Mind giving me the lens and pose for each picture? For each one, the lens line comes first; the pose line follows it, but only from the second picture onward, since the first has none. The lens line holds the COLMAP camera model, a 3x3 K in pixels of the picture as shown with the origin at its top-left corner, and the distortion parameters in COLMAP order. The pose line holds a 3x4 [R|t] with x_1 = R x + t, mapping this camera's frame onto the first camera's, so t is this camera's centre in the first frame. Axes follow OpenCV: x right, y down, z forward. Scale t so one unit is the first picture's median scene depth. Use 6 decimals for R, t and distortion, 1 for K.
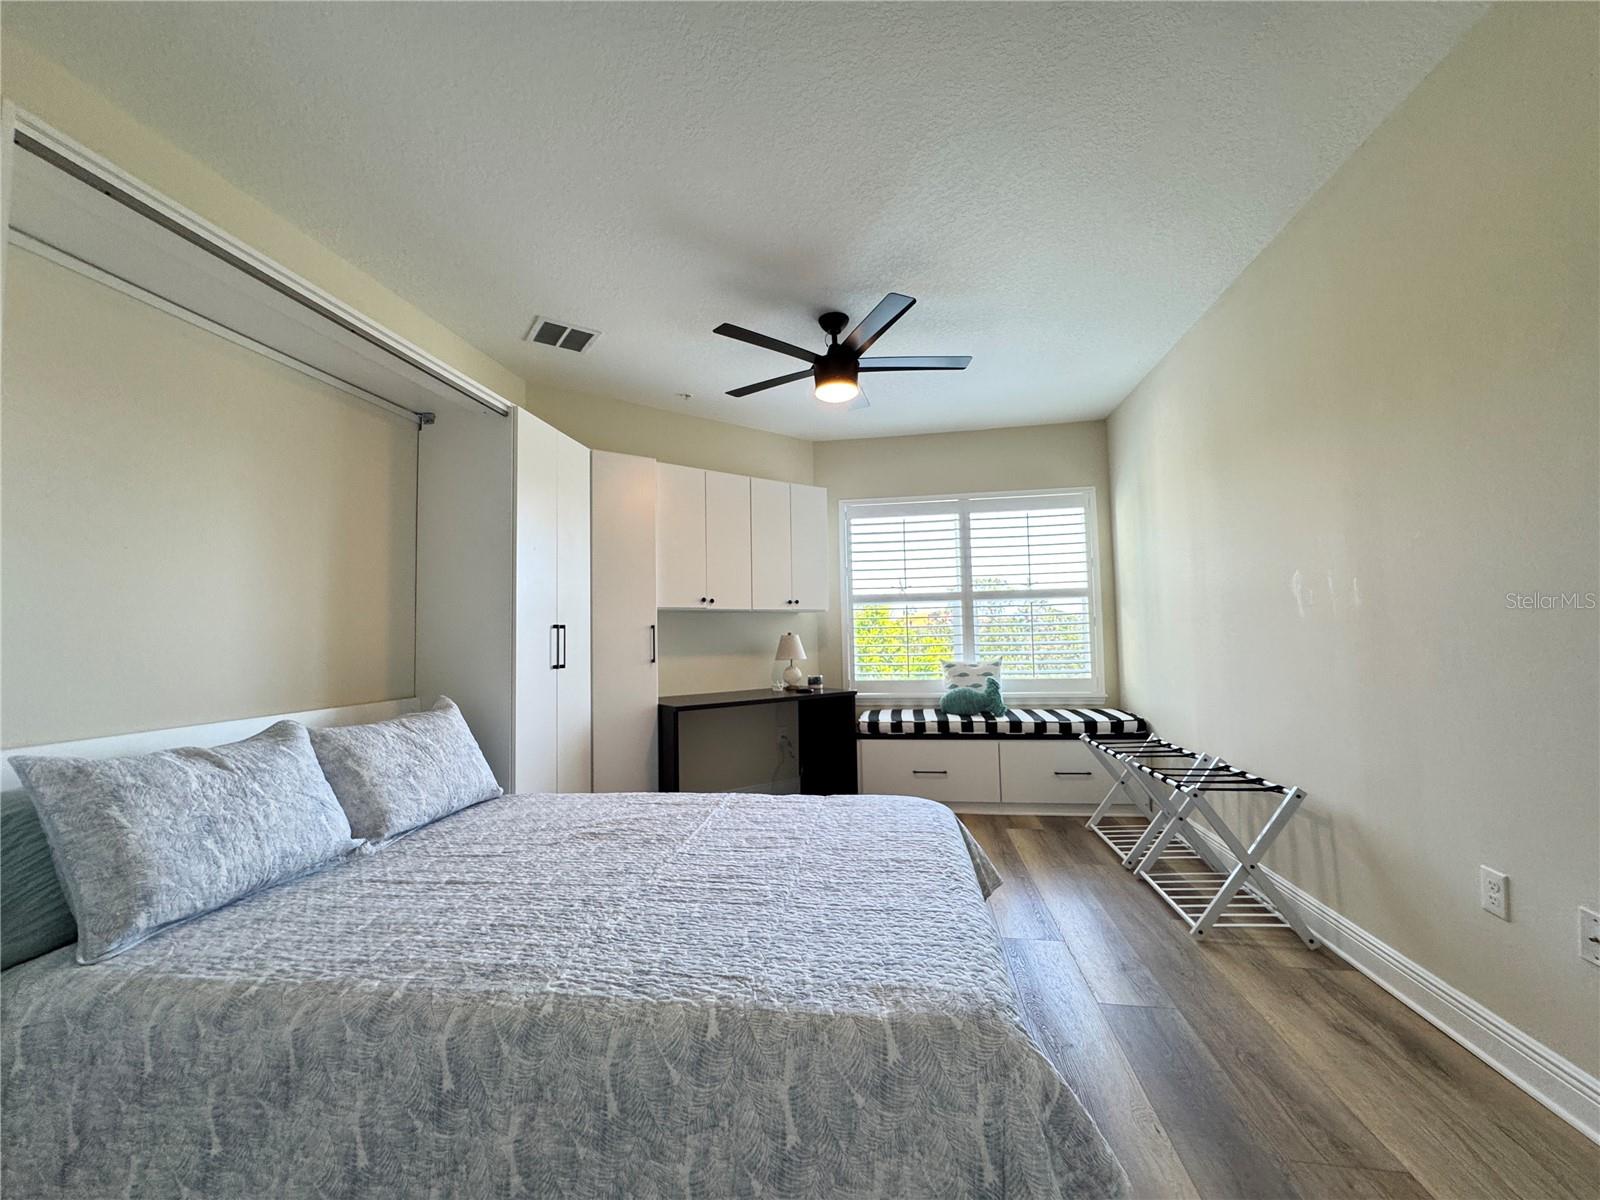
lens RADIAL K [[639.0, 0, 799.4], [0, 639.0, 600.2], [0, 0, 1]] dist [-0.003249, 0.000554]
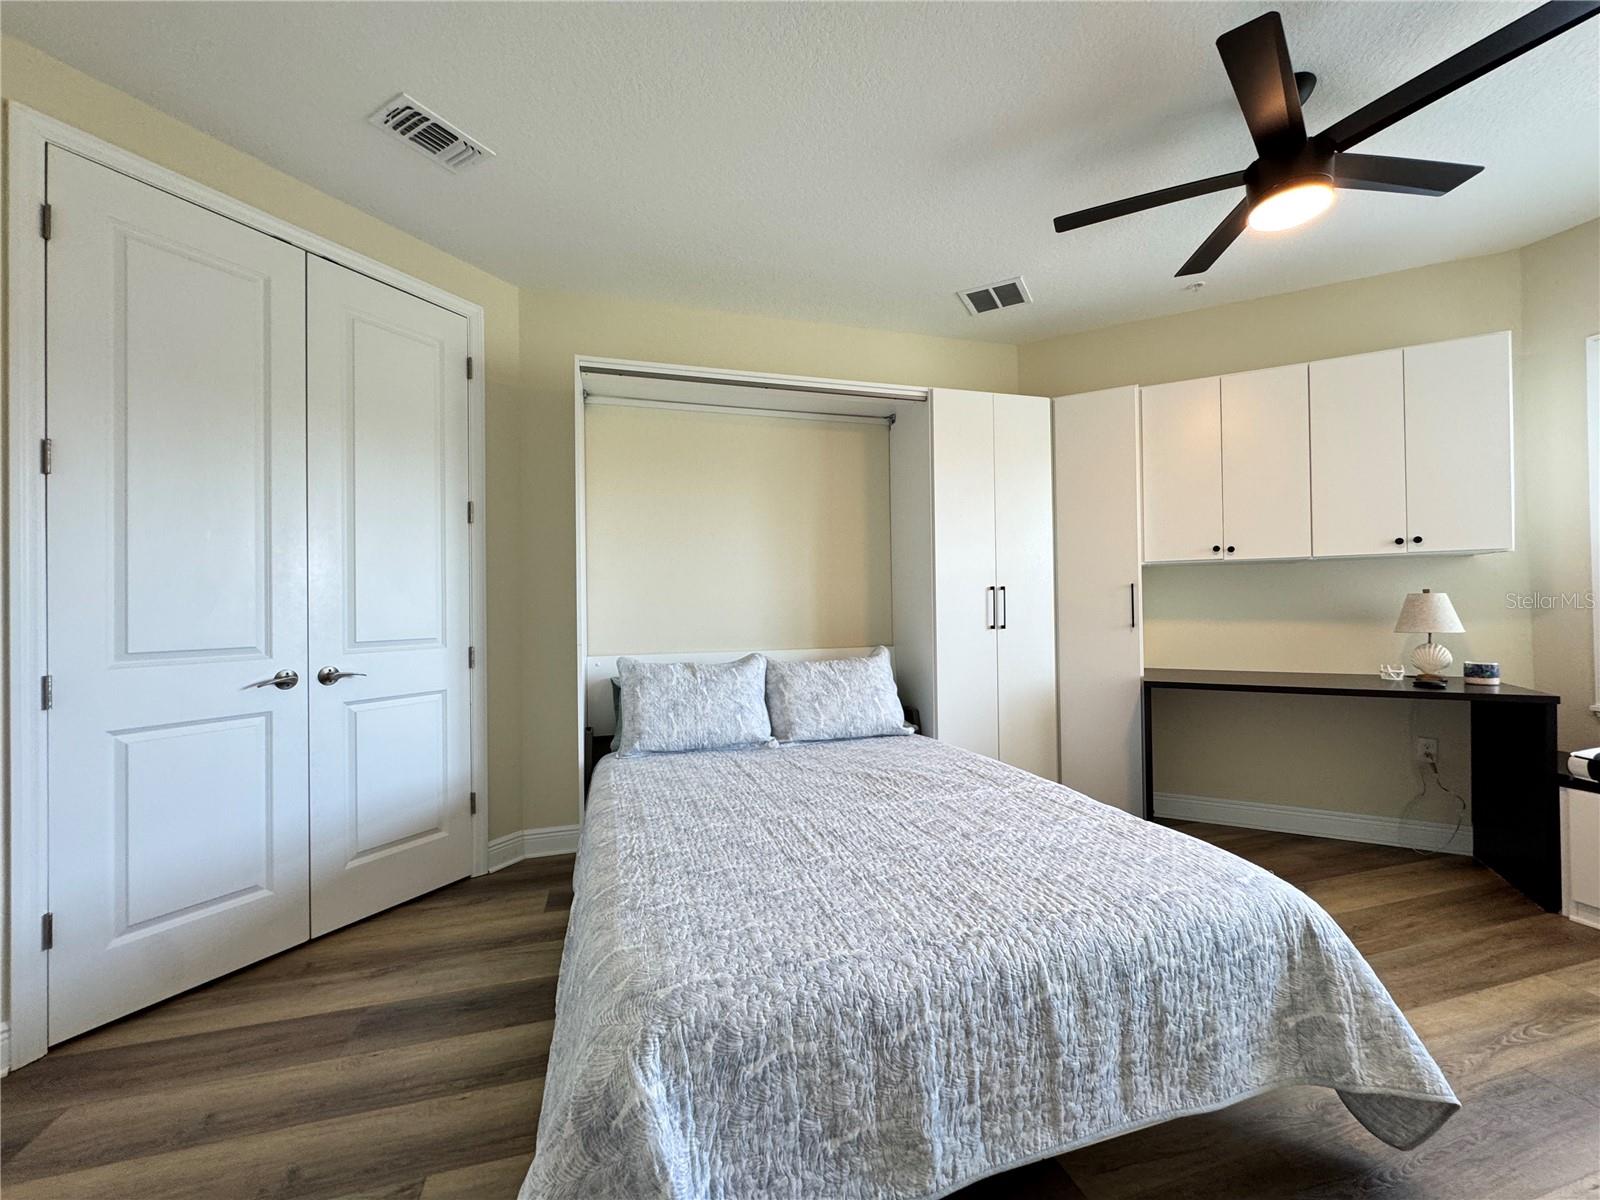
lens RADIAL K [[639.0, 0, 799.4], [0, 639.0, 600.2], [0, 0, 1]] dist [-0.003249, 0.000554]
pose [[0.425917, 0.007474, -0.904732, 0.404751], [0.058647, 0.997635, 0.035850, 0.005105], [0.902860, -0.068329, 0.424471, 0.268507]]
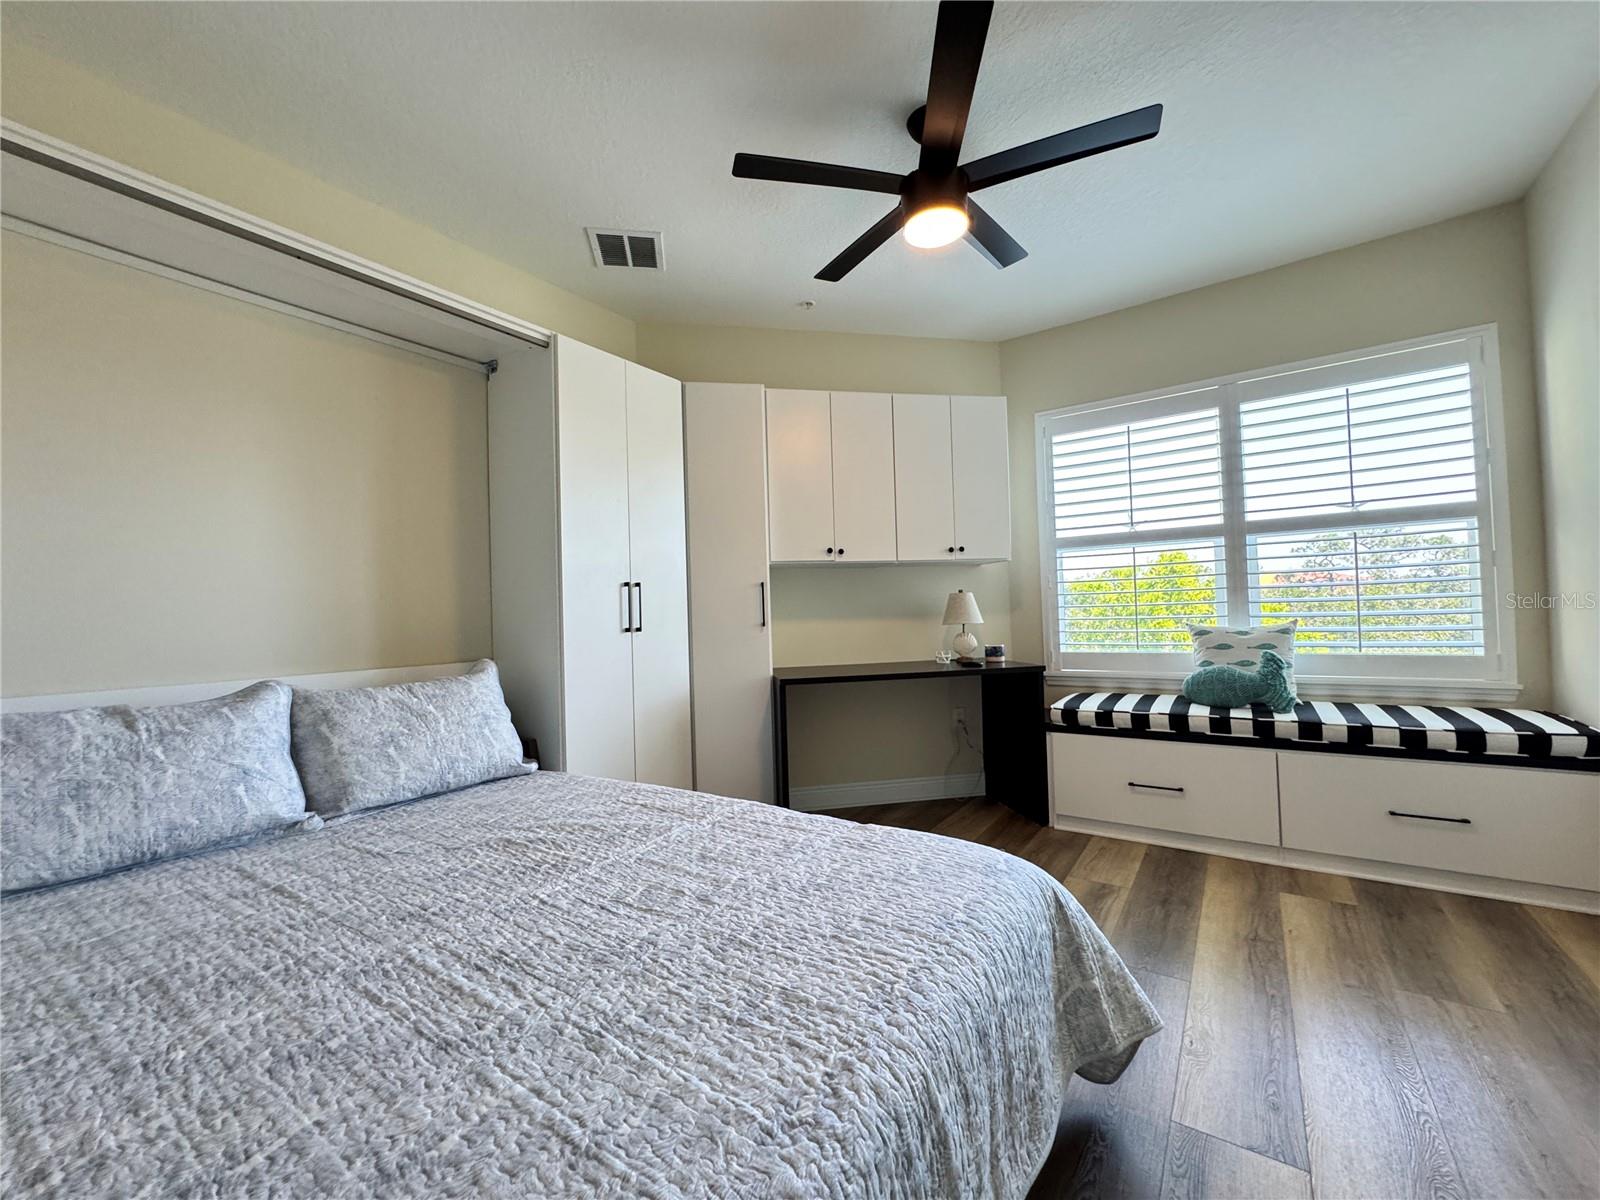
lens RADIAL K [[639.0, 0, 799.4], [0, 639.0, 600.2], [0, 0, 1]] dist [-0.003249, 0.000554]
pose [[0.900795, -0.016502, -0.433930, 0.208232], [0.037273, 0.998528, 0.039402, 0.035991], [0.432641, -0.051667, 0.900084, 0.296082]]
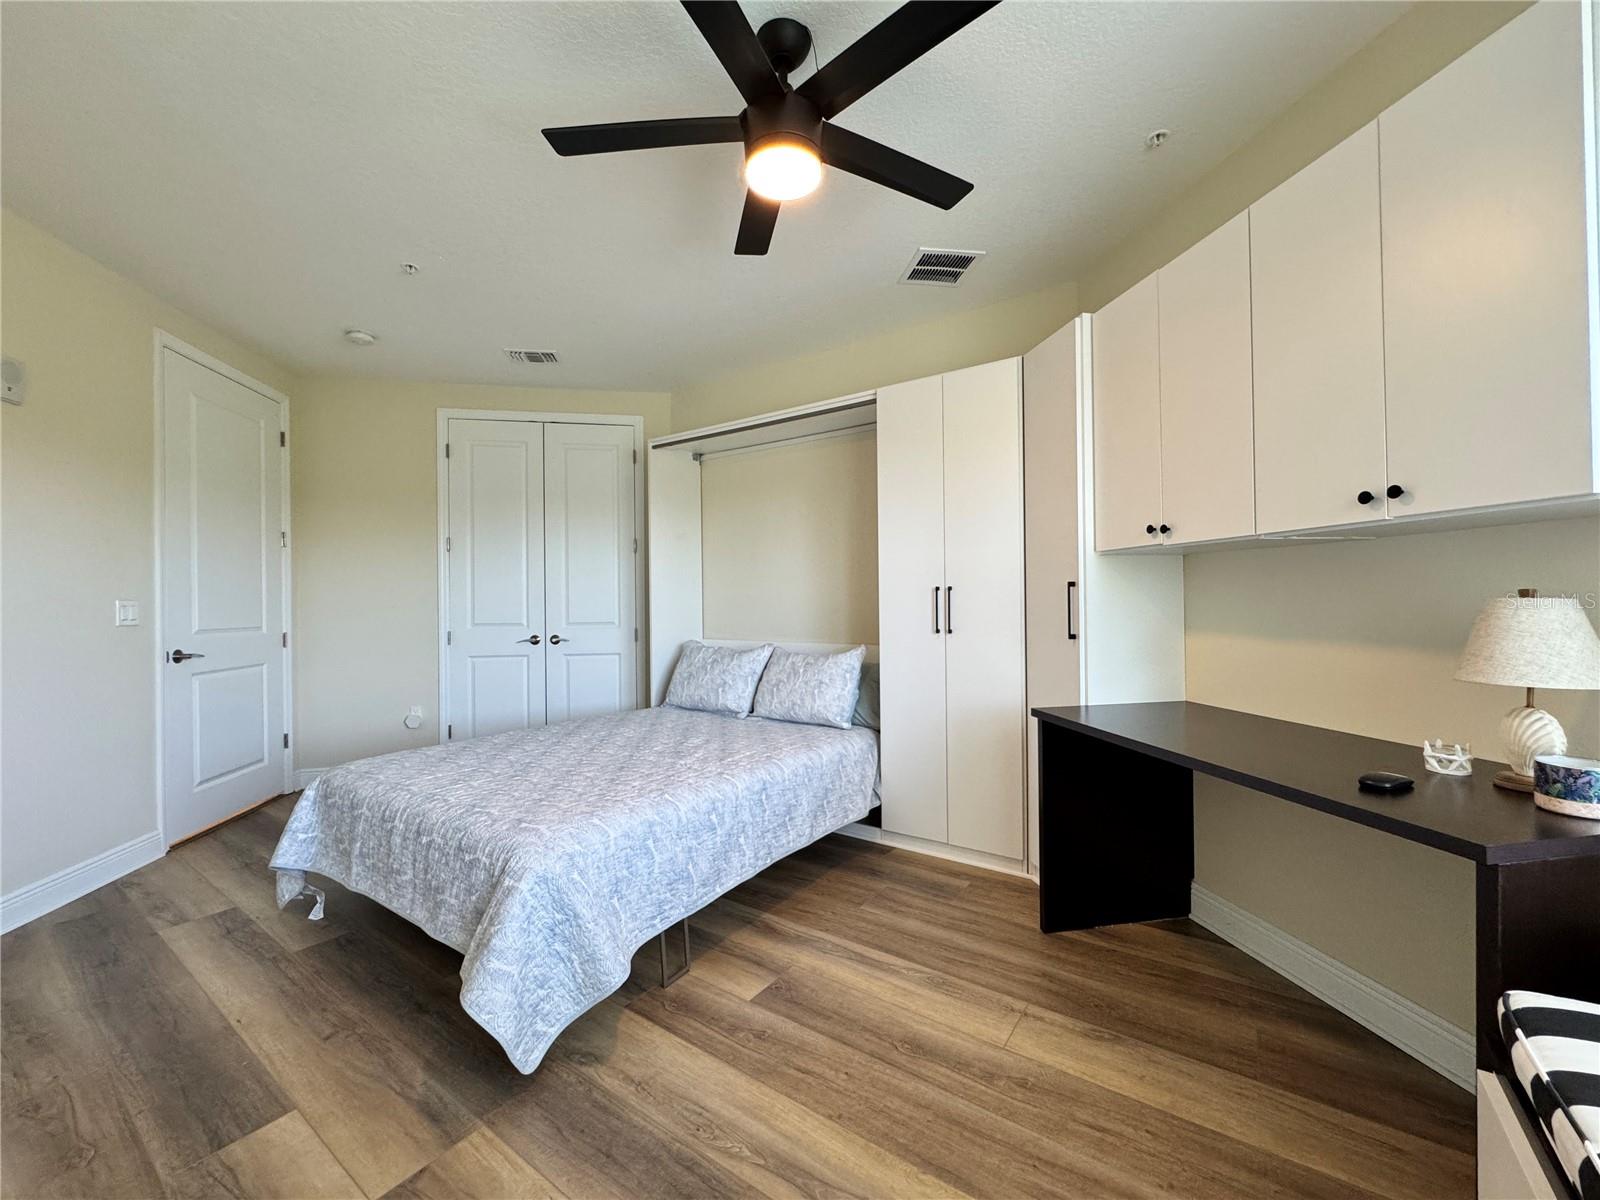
lens RADIAL K [[639.0, 0, 799.4], [0, 639.0, 600.2], [0, 0, 1]] dist [-0.003249, 0.000554]
pose [[-0.440602, 0.024957, -0.897356, 0.540842], [0.072544, 0.997334, -0.007882, 0.049110], [0.894767, -0.068570, -0.441238, 1.188304]]
